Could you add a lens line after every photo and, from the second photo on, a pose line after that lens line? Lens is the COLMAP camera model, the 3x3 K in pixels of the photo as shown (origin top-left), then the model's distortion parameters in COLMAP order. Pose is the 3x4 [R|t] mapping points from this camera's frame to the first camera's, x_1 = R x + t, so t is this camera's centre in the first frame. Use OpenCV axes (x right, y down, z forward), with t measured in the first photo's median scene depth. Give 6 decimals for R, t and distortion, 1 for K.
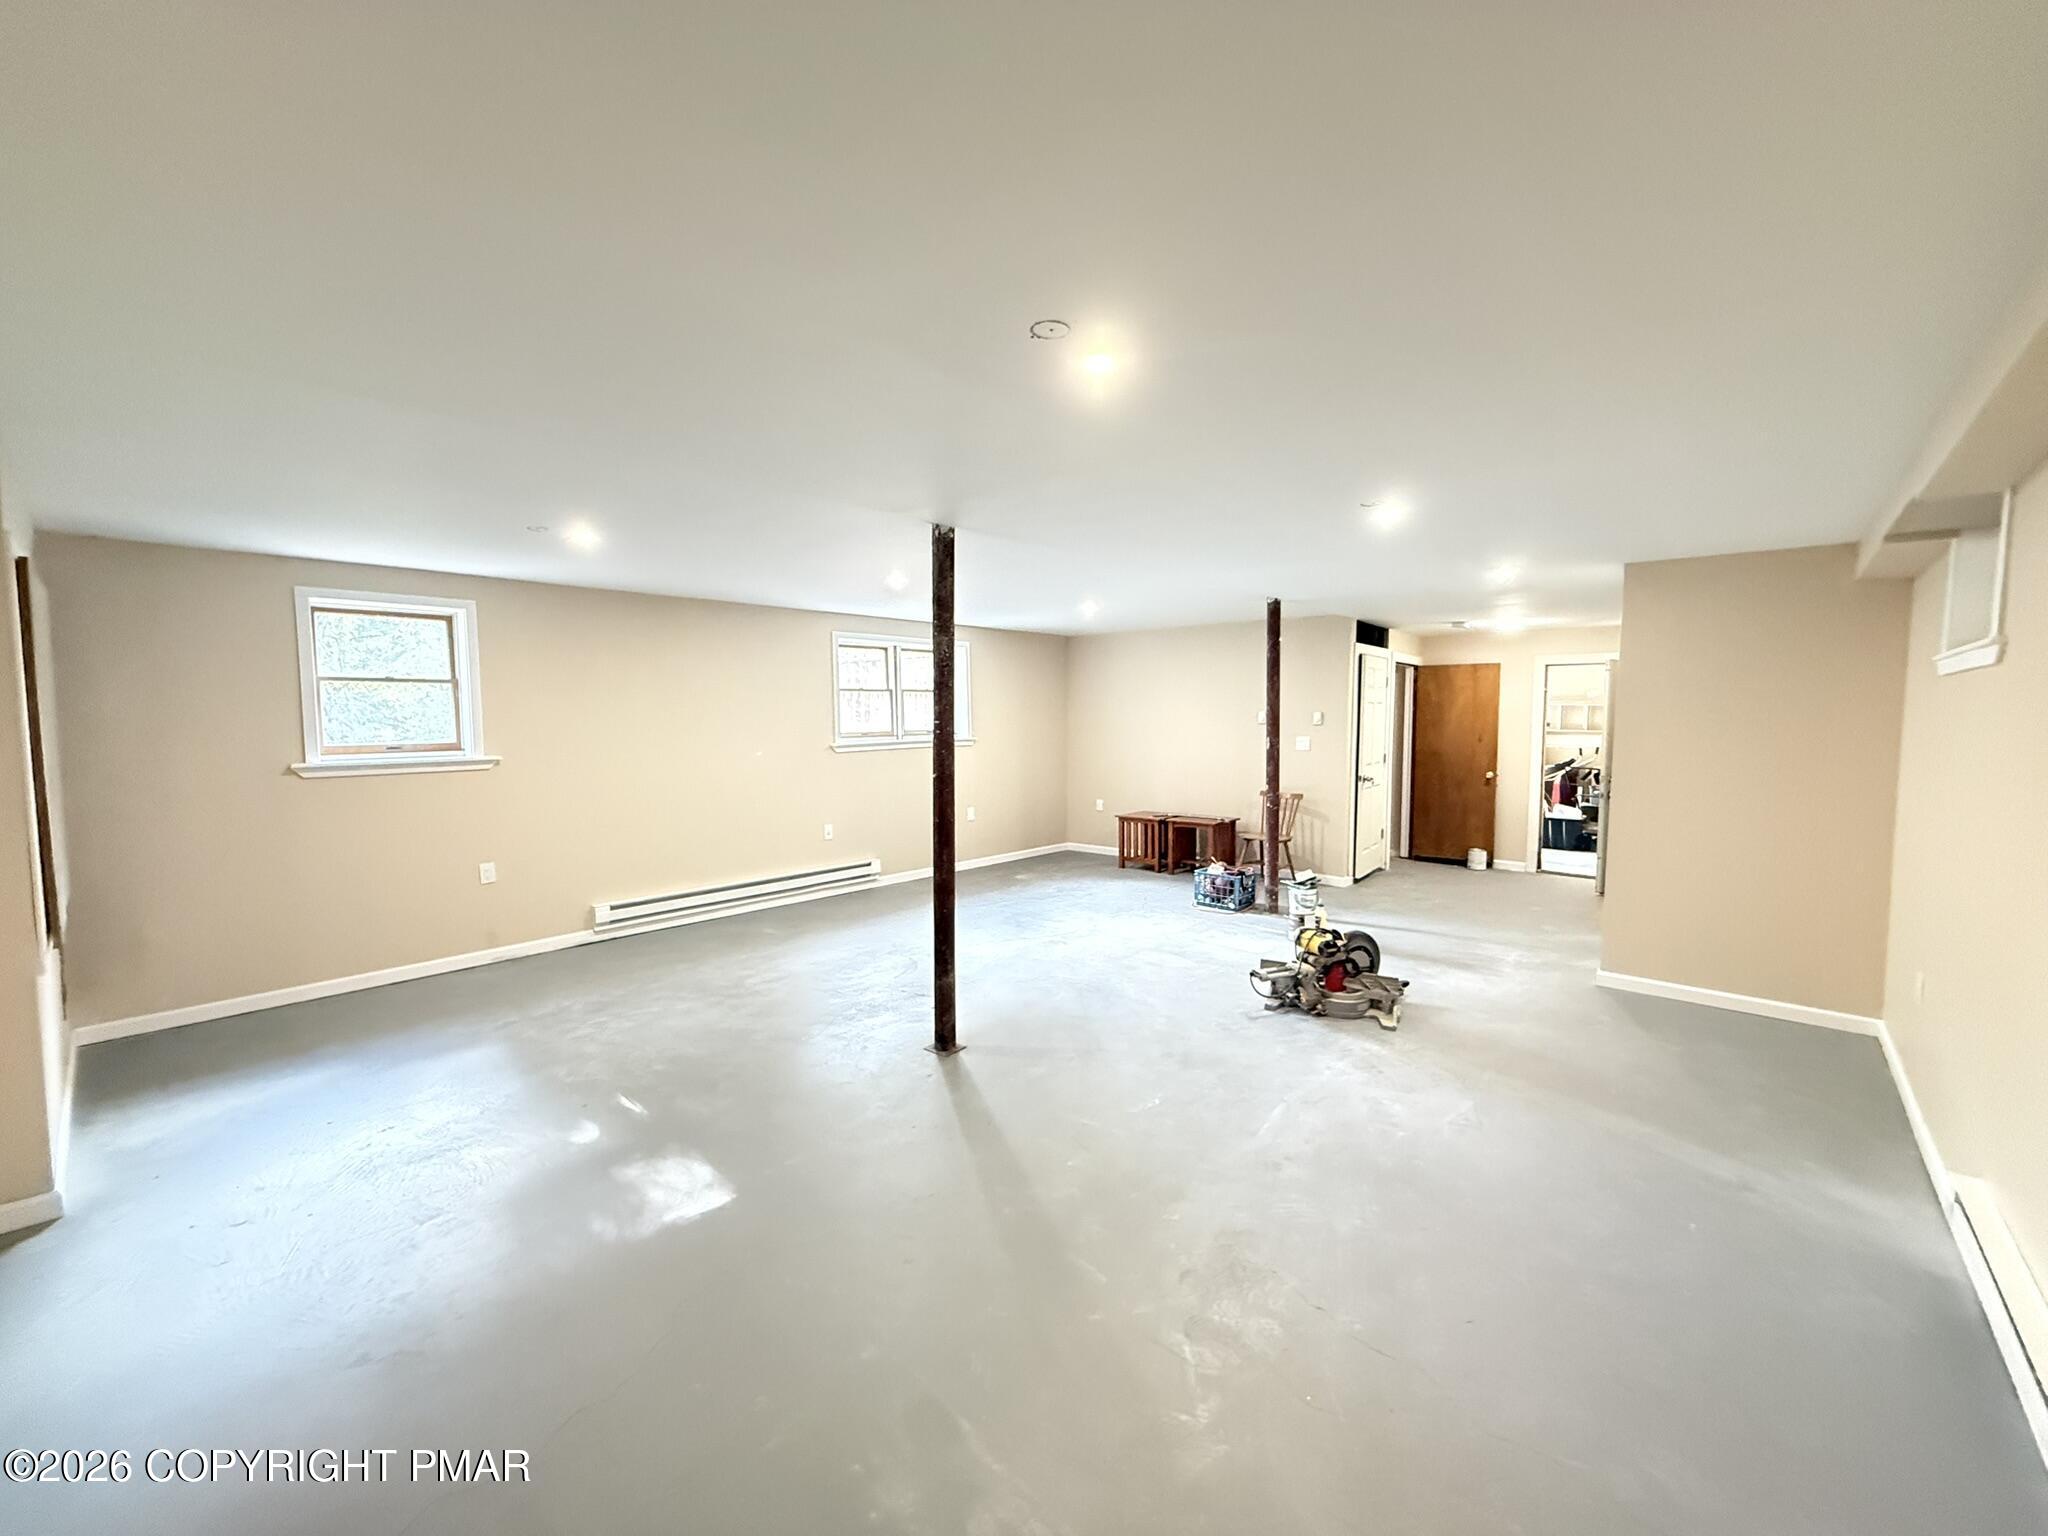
lens RADIAL K [[813.4, 0, 1020.1], [0, 813.4, 767.9], [0, 0, 1]] dist [-0.002431, -0.000166]
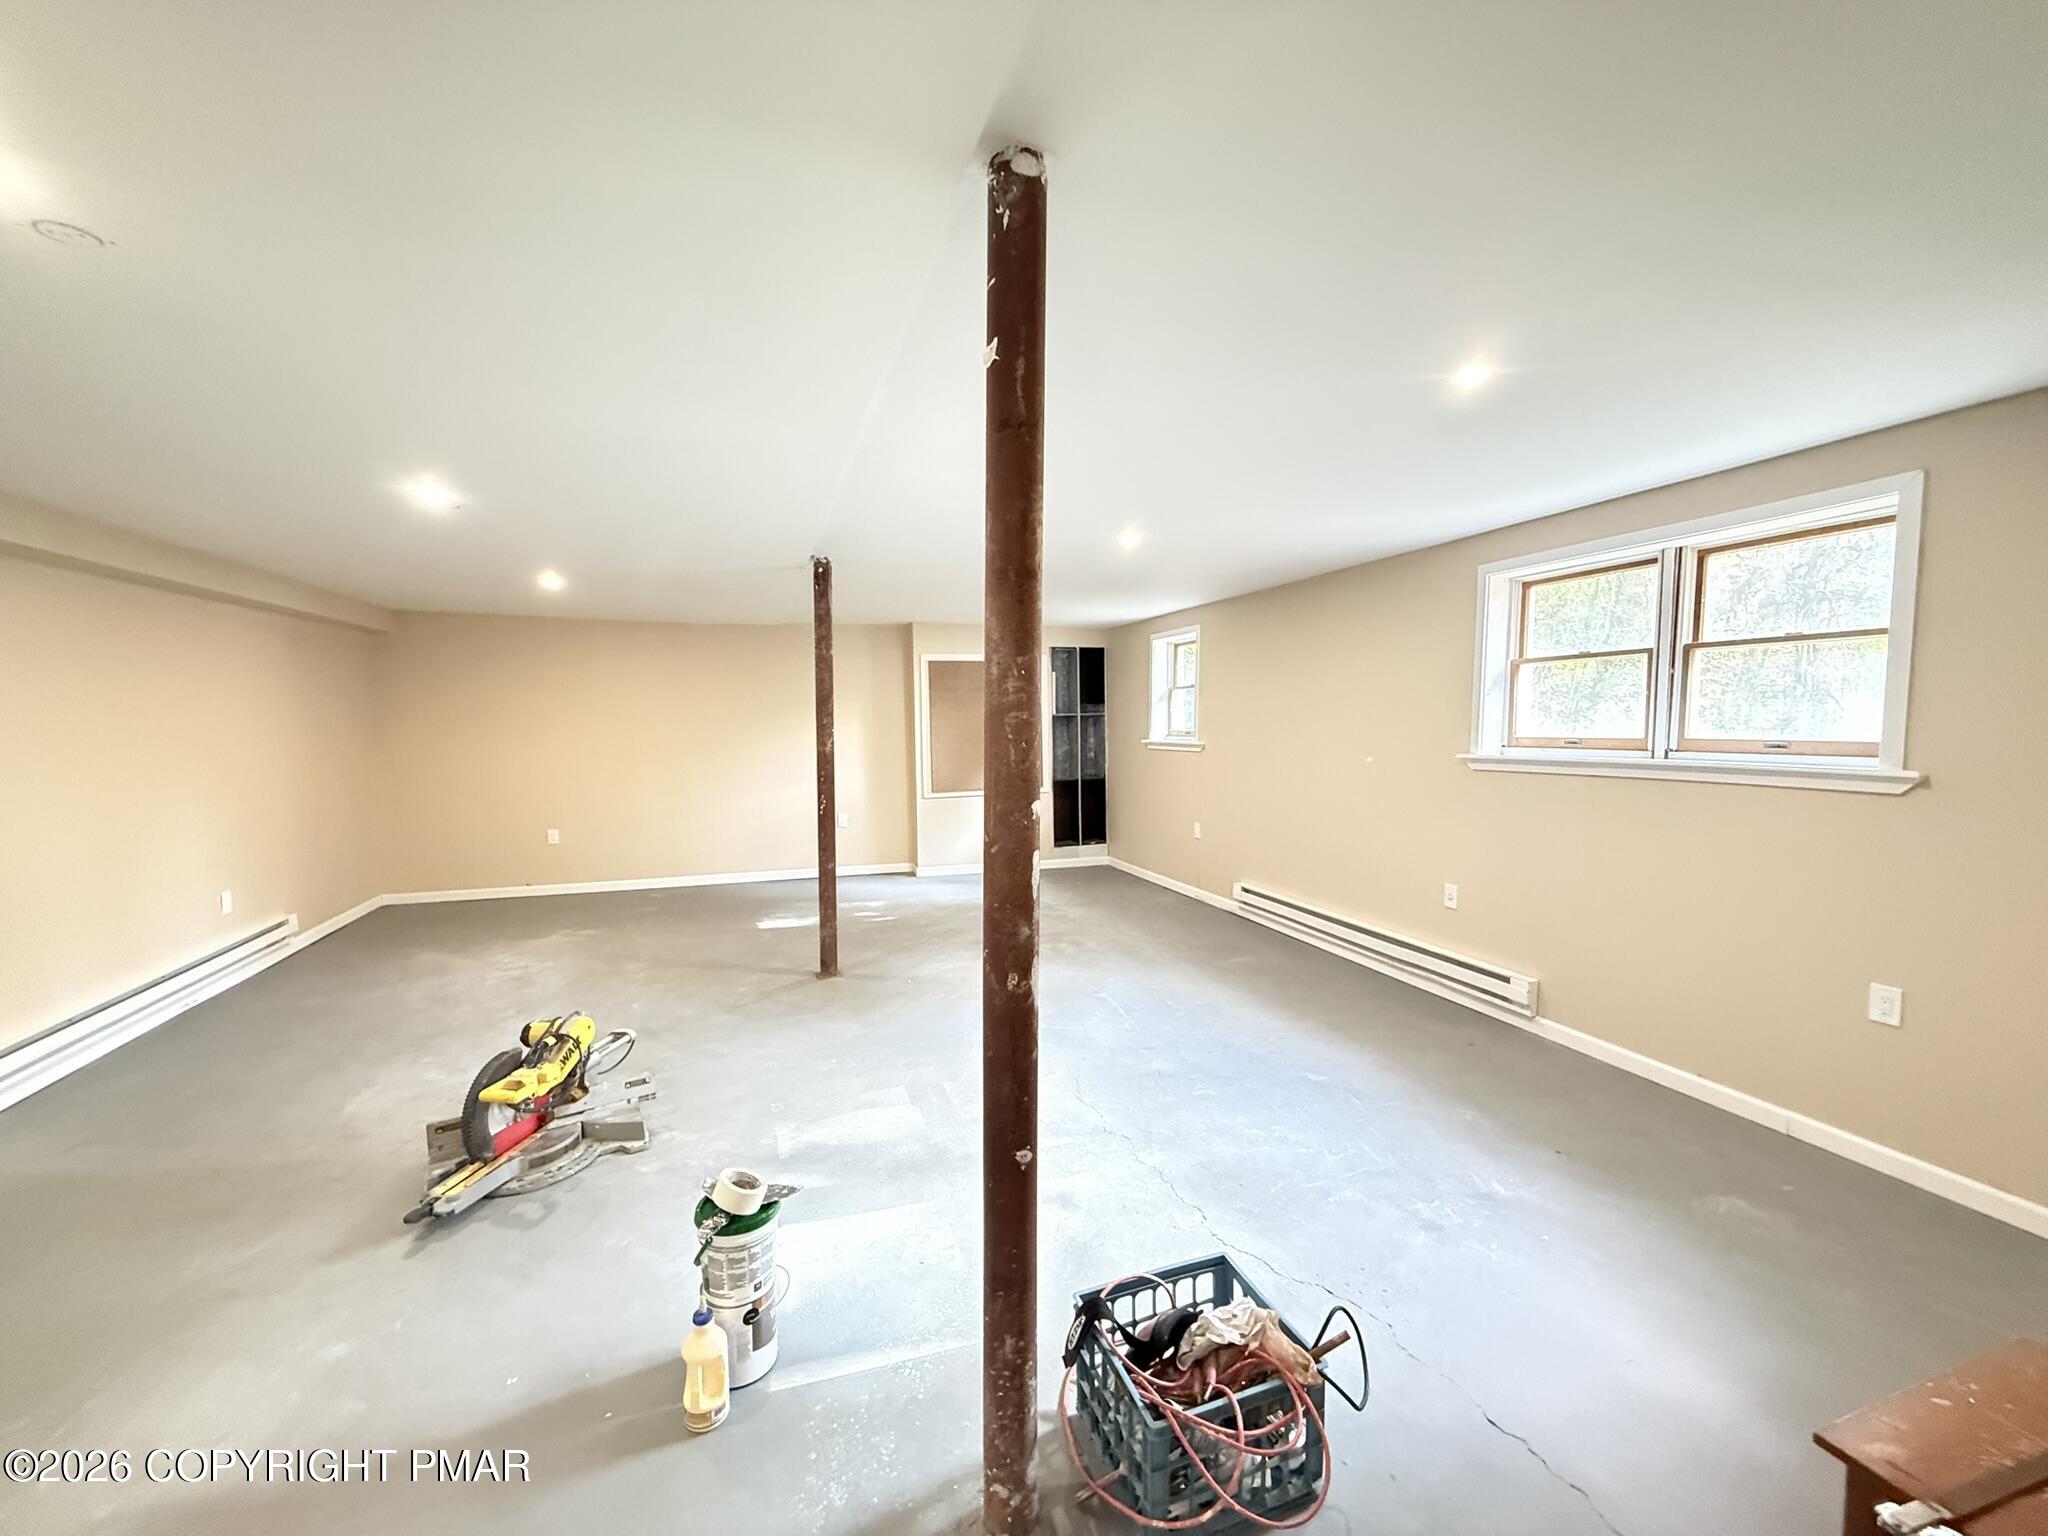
lens RADIAL K [[813.4, 0, 1010.8], [0, 813.4, 776.7], [0, 0, 1]] dist [-0.002431, -0.000166]
pose [[-0.494099, 0.066896, -0.866828, 0.629185], [-0.051203, 0.993066, 0.105824, -0.081415], [0.867896, 0.096672, -0.487248, 1.366882]]
